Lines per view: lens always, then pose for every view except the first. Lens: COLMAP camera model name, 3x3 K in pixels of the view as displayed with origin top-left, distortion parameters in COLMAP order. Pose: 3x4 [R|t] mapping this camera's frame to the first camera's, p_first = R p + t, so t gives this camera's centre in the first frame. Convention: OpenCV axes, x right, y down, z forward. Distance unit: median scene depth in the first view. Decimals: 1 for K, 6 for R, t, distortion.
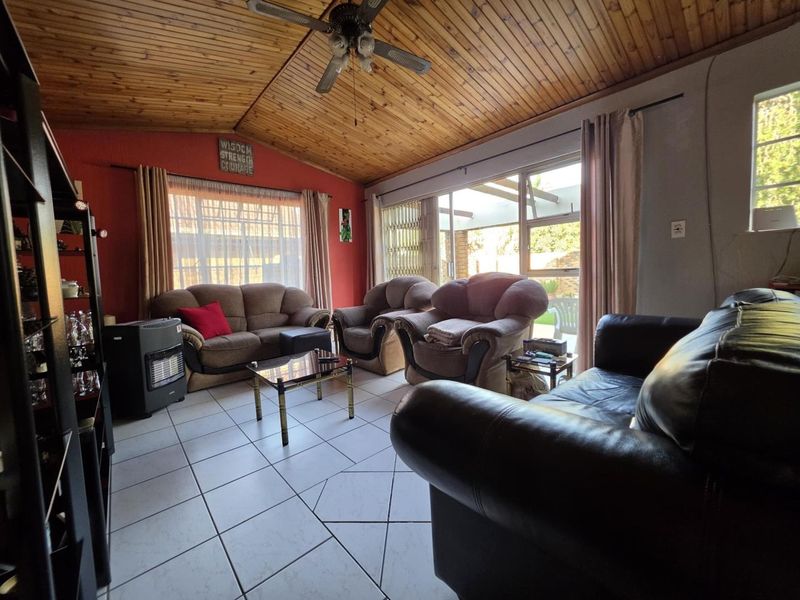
lens RADIAL K [[322.6, 0, 400.8], [0, 322.6, 297.0], [0, 0, 1]] dist [0.003177, 0.000121]
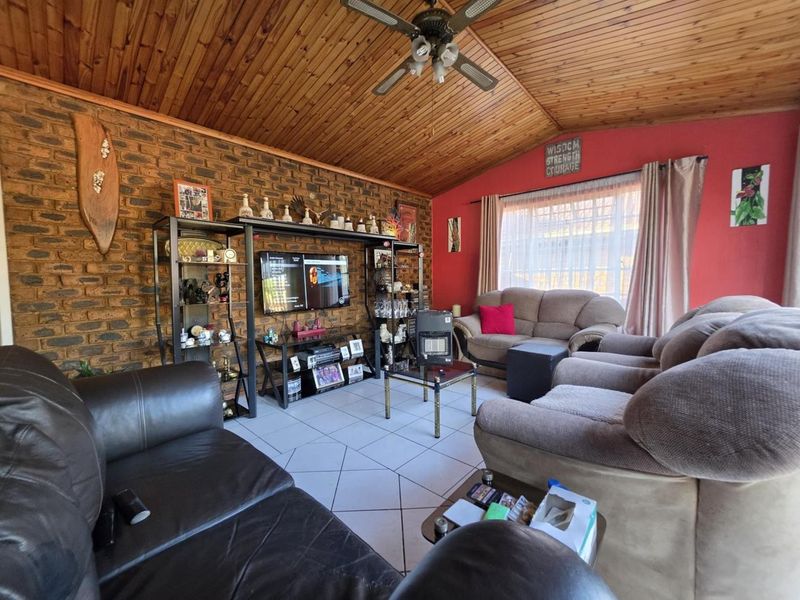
lens RADIAL K [[322.6, 0, 400.8], [0, 322.6, 297.0], [0, 0, 1]] dist [0.003177, 0.000121]
pose [[0.097685, 0.093167, -0.990847, 0.350284], [-0.066765, 0.993979, 0.086879, -0.056810], [0.992975, 0.057667, 0.103317, 0.354888]]
